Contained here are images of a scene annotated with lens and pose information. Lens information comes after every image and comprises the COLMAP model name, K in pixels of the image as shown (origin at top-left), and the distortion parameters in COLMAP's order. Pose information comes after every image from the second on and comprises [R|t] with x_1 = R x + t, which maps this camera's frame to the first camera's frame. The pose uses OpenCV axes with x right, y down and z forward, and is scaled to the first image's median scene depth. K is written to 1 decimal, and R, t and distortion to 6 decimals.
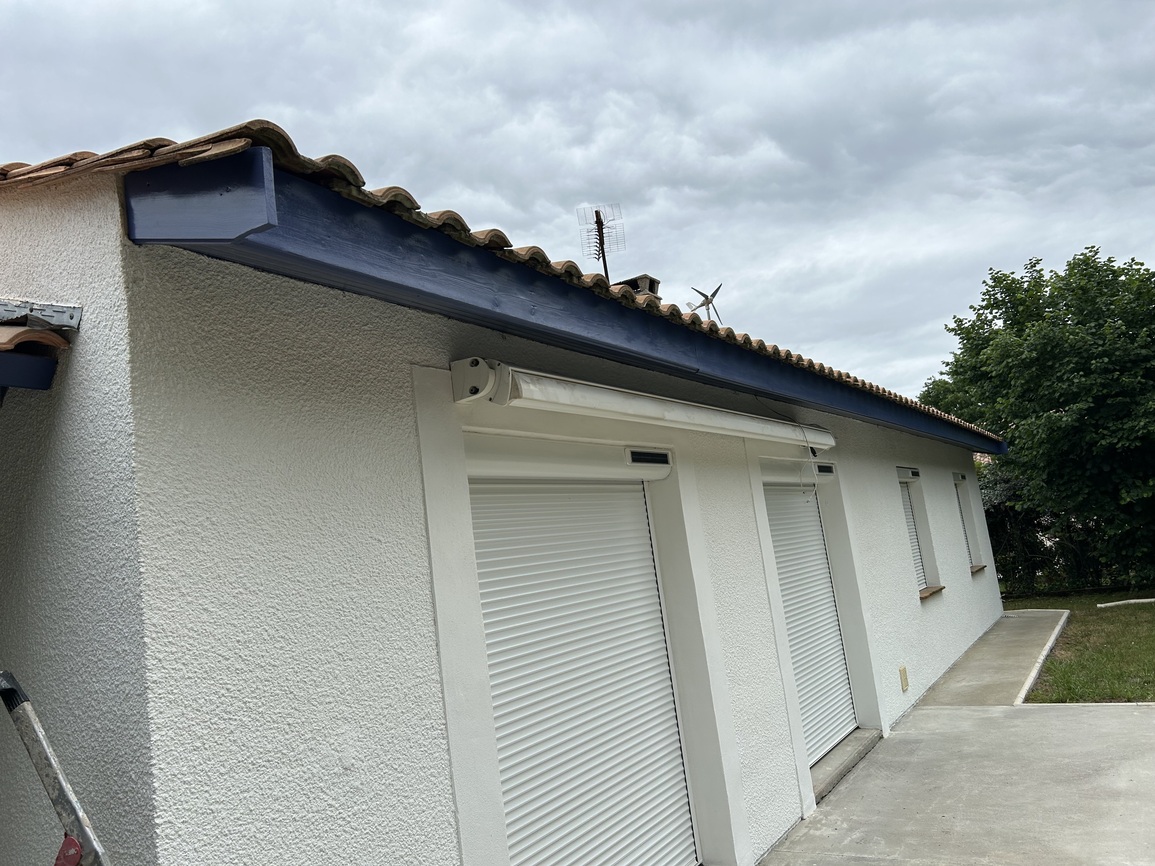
lens RADIAL K [[860.7, 0, 570.8], [0, 860.7, 434.5], [0, 0, 1]] dist [0.054395, -0.061468]
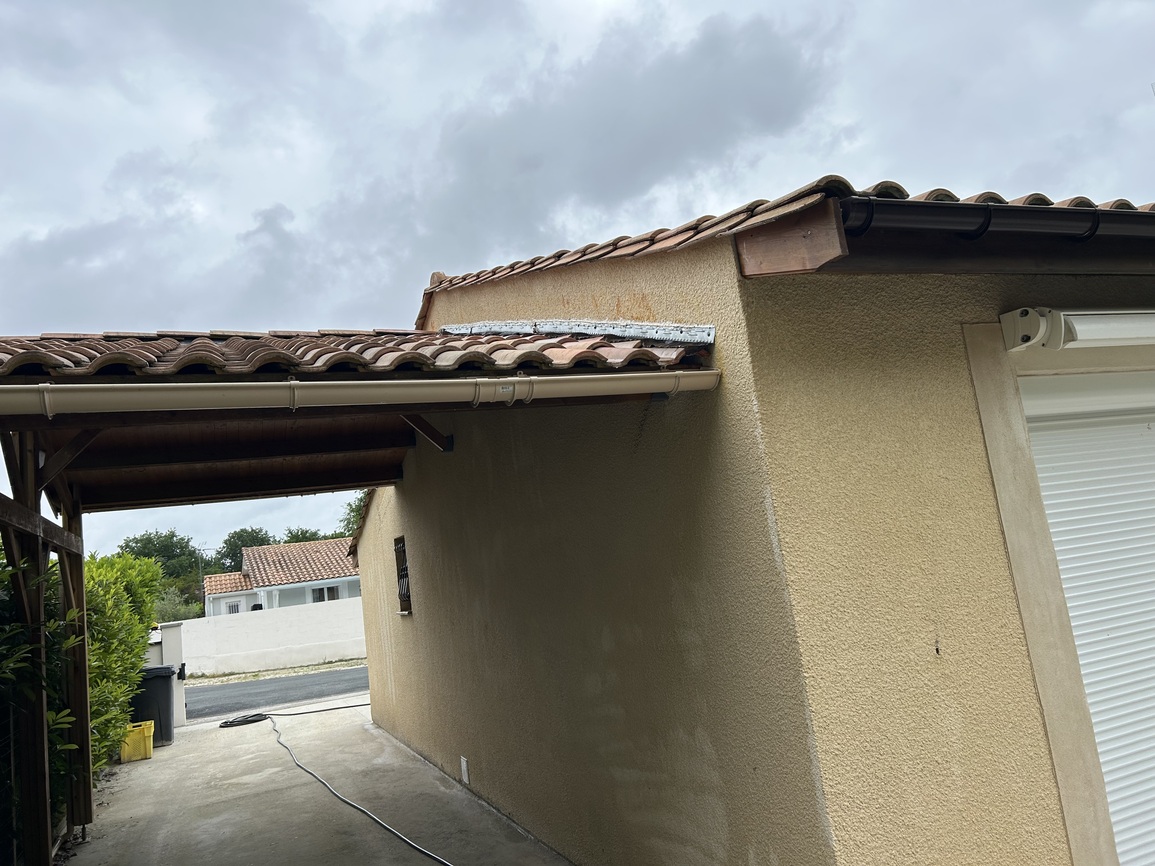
lens RADIAL K [[860.7, 0, 570.8], [0, 860.7, 434.5], [0, 0, 1]] dist [0.054395, -0.061468]
pose [[0.815108, -0.063789, -0.575787, 0.057048], [0.109550, 0.992959, 0.045078, -0.055008], [0.568857, -0.099821, 0.816356, -0.309848]]
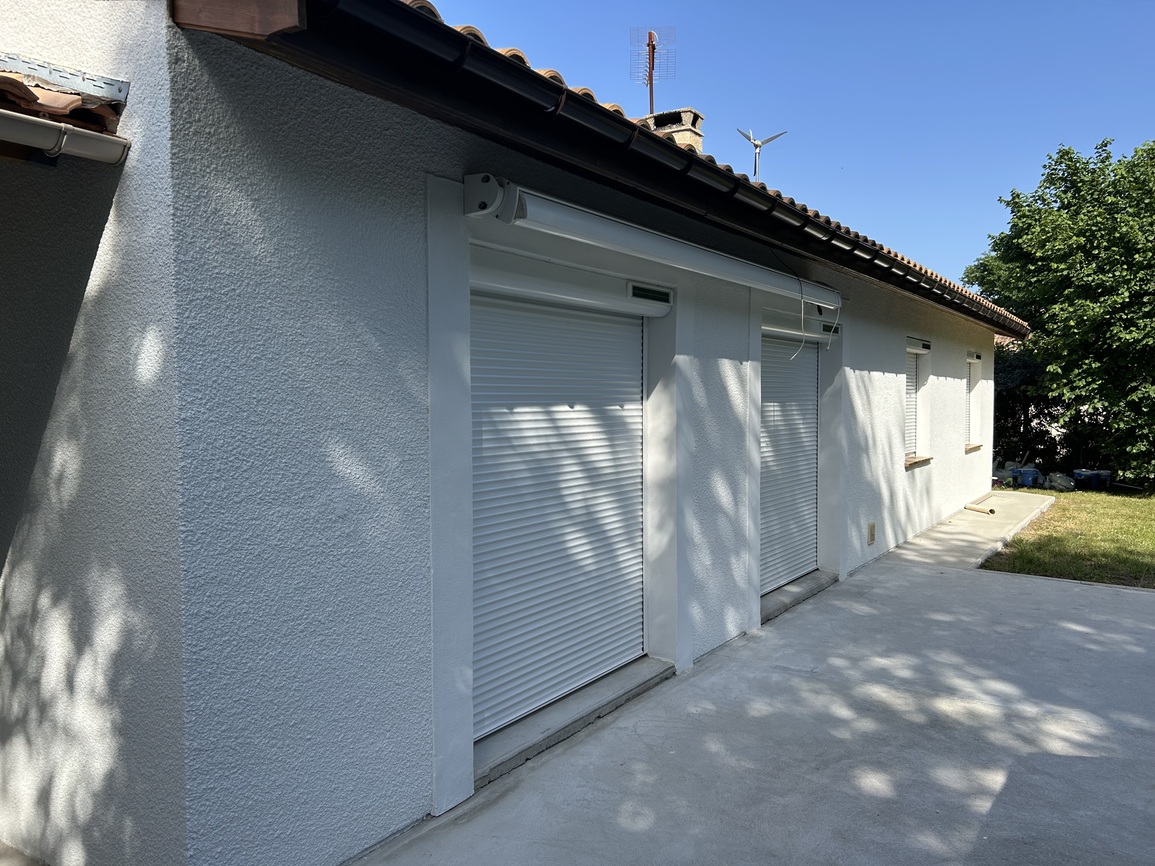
lens RADIAL K [[860.7, 0, 570.8], [0, 860.7, 434.5], [0, 0, 1]] dist [0.054395, -0.061468]
pose [[0.991863, 0.126309, -0.015901, 0.062814], [-0.120990, 0.974125, 0.190897, 0.009743], [0.039601, -0.187420, 0.981481, -0.135339]]
